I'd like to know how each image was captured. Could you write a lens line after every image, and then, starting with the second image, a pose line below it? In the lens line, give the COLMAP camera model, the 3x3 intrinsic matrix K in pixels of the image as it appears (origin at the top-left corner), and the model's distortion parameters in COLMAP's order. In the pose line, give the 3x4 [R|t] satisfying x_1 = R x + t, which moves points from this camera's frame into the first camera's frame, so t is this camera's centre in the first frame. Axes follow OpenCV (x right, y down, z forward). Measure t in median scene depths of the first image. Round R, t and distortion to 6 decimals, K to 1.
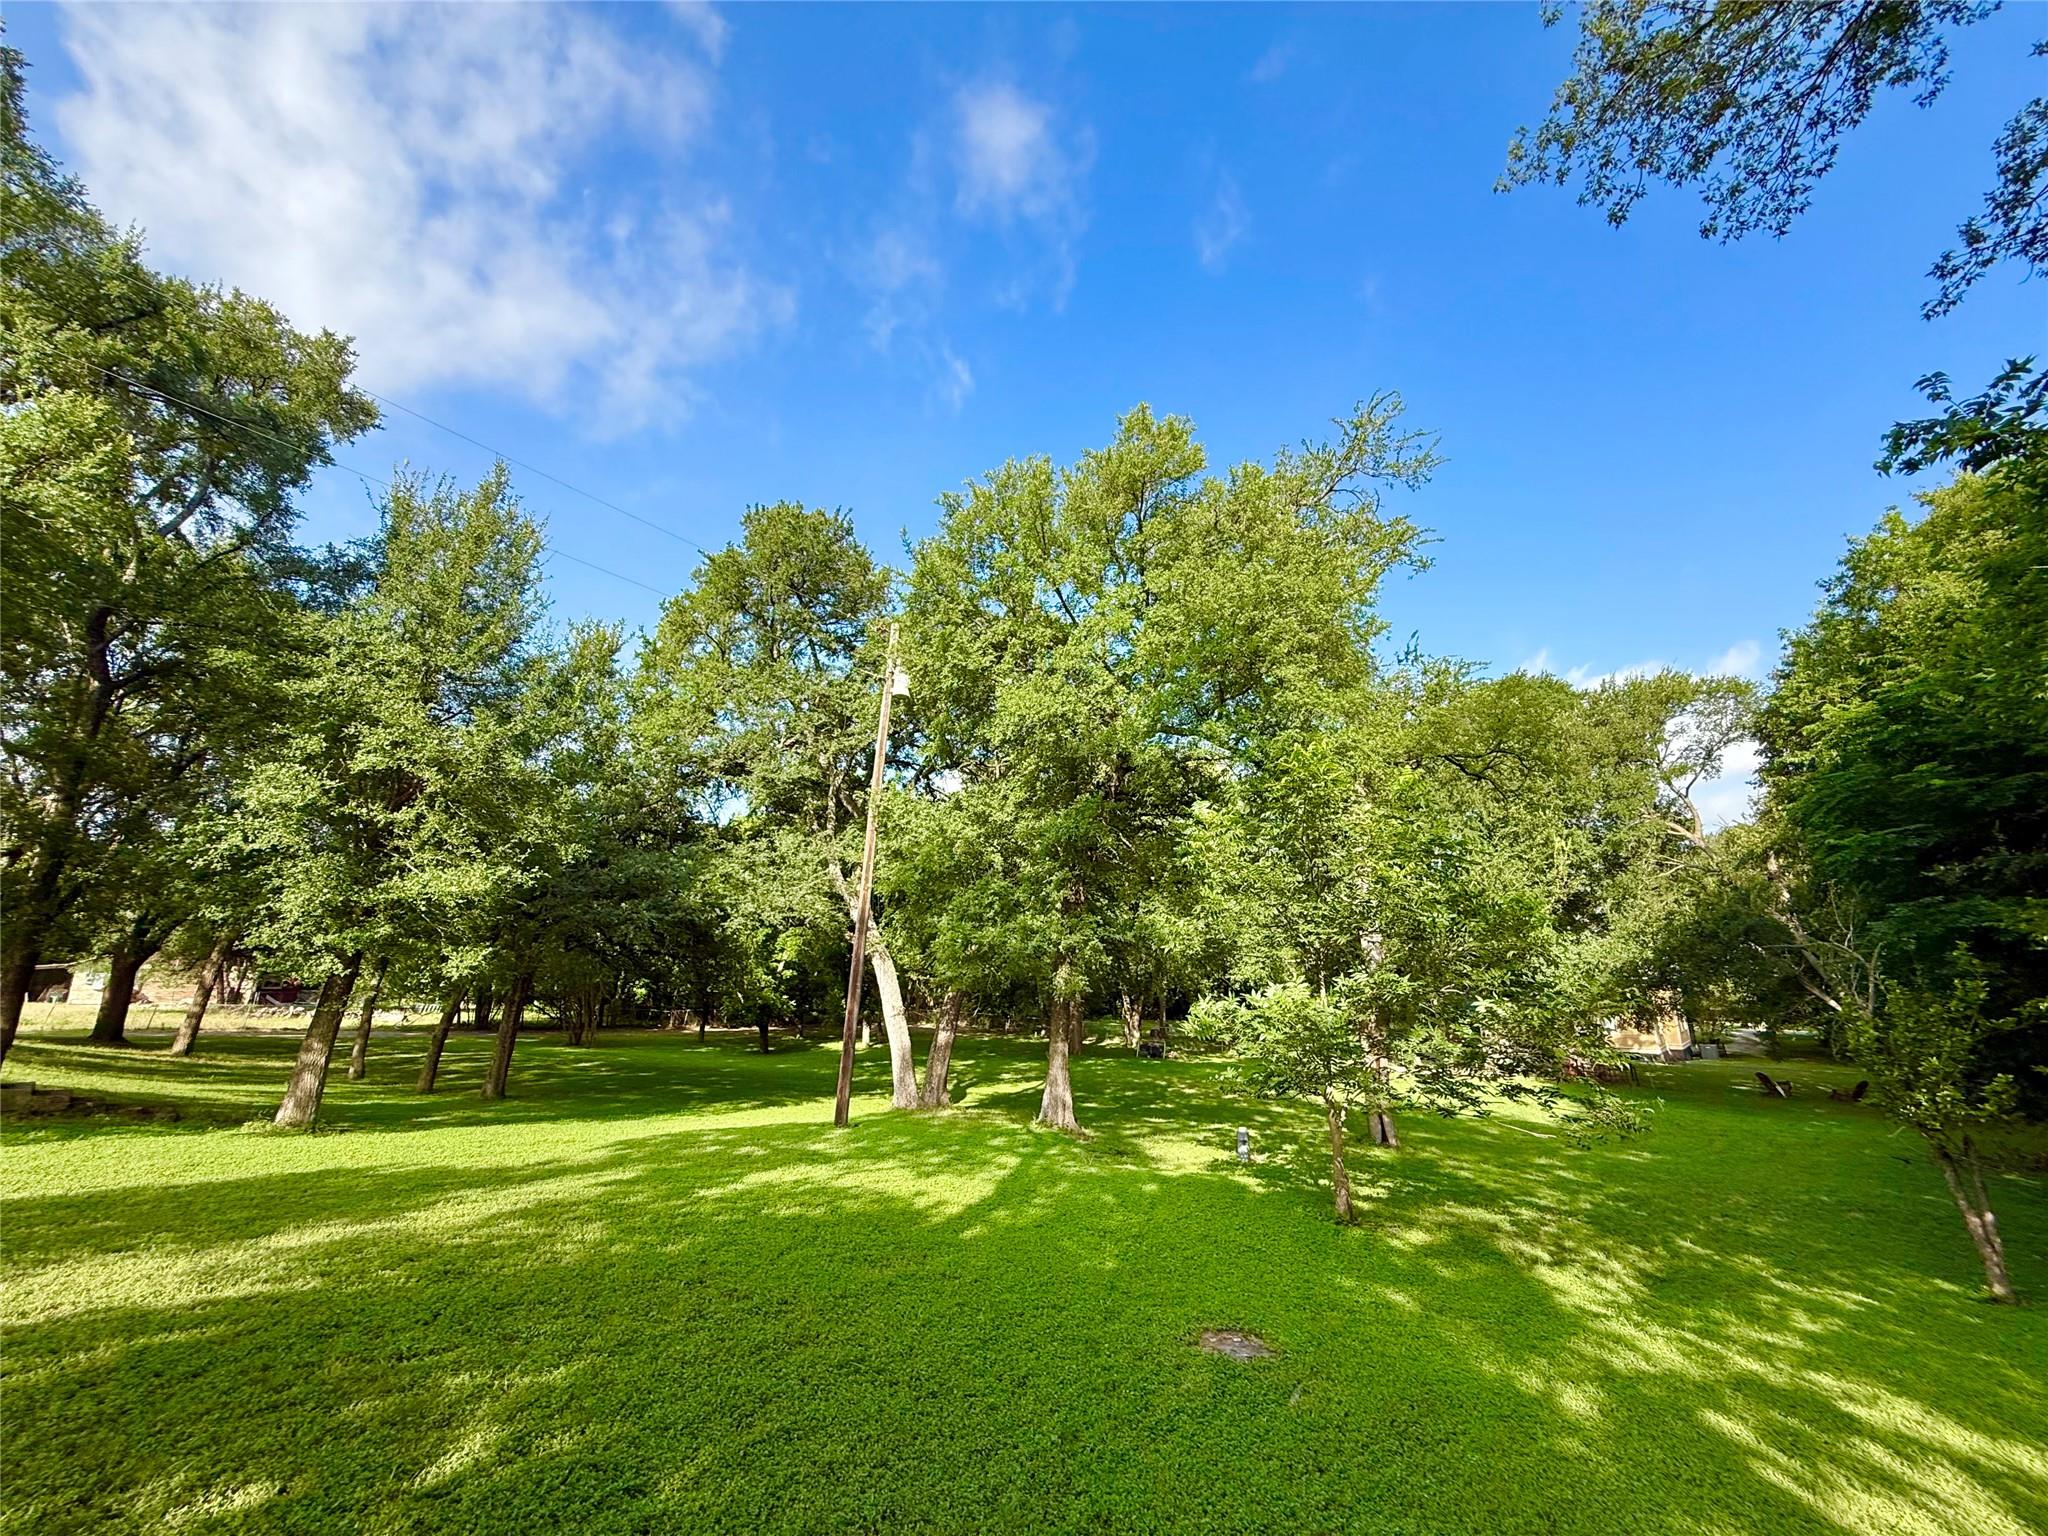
lens RADIAL K [[819.8, 0, 1019.9], [0, 819.8, 765.9], [0, 0, 1]] dist [-0.000085, 0.000454]
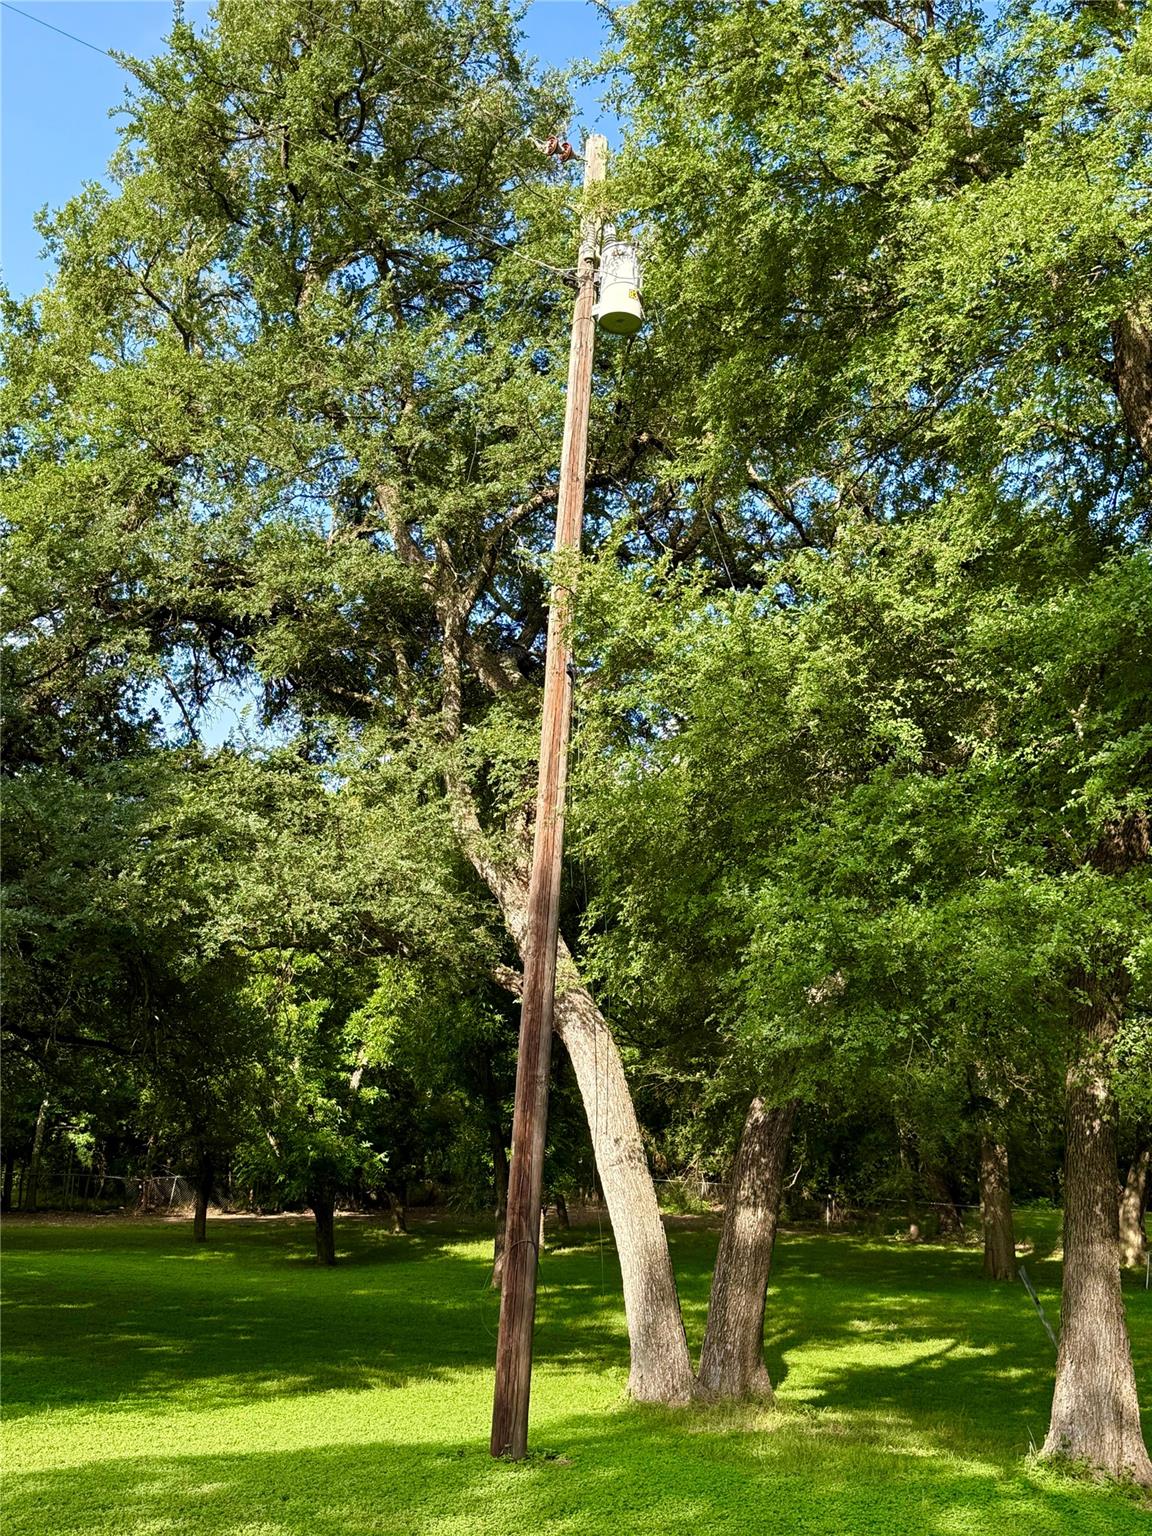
lens RADIAL K [[1657.2, 0, 569.7], [0, 1657.2, 770.6], [0, 0, 1]] dist [0.091704, 0.000000]
pose [[0.988101, -0.028314, -0.151178, -0.062378], [0.035078, 0.998491, 0.042261, 0.092315], [0.149753, -0.047061, 0.987603, 0.248454]]
